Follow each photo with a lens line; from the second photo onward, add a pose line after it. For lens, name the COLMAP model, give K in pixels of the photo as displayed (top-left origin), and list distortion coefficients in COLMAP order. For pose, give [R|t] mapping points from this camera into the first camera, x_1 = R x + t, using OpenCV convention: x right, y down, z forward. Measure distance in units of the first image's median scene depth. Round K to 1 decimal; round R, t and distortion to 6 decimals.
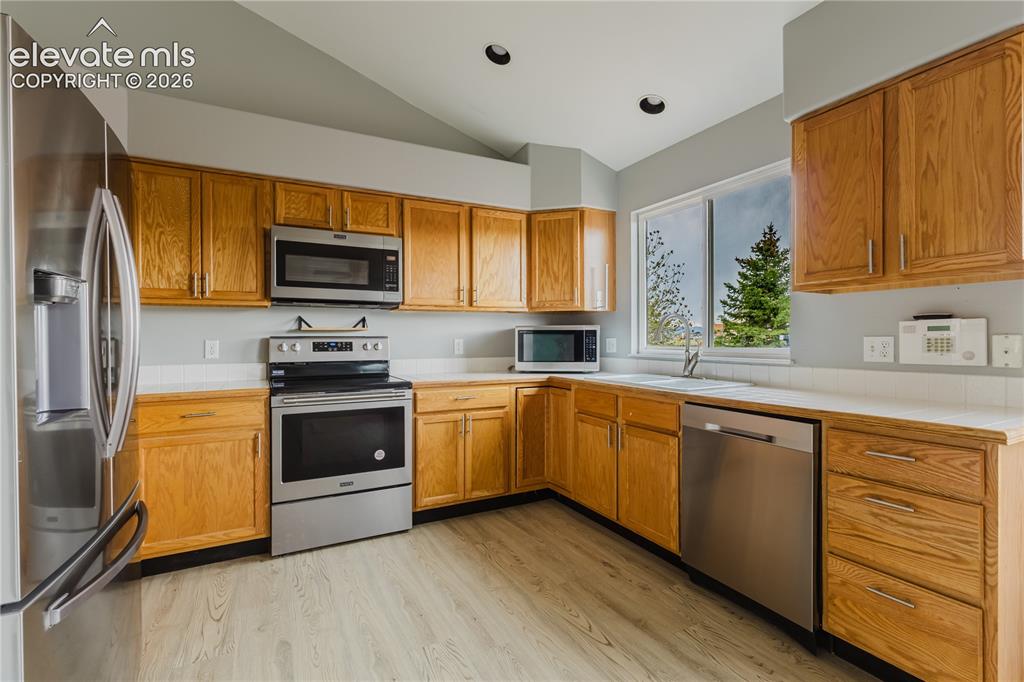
lens RADIAL K [[469.3, 0, 512.0], [0, 469.3, 341.0], [0, 0, 1]] dist [0.001919, 0.001547]
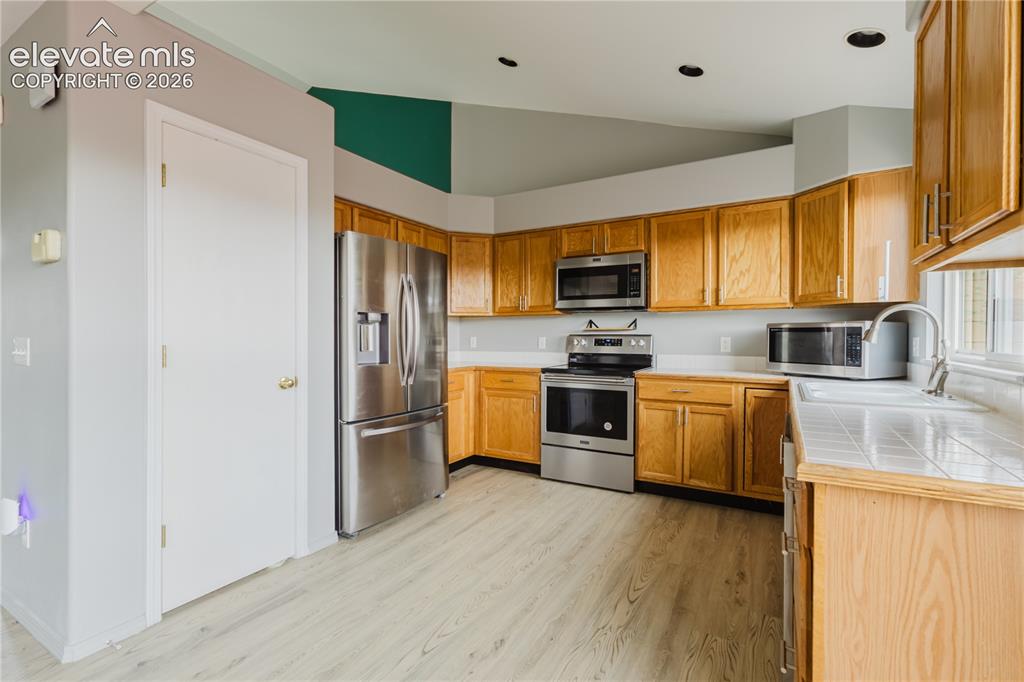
lens RADIAL K [[469.3, 0, 512.0], [0, 469.3, 341.0], [0, 0, 1]] dist [0.001919, 0.001547]
pose [[0.533747, 0.013362, -0.845539, 0.608078], [-0.007796, 0.999910, 0.010880, -0.003993], [0.845608, 0.000784, 0.533803, 0.079567]]
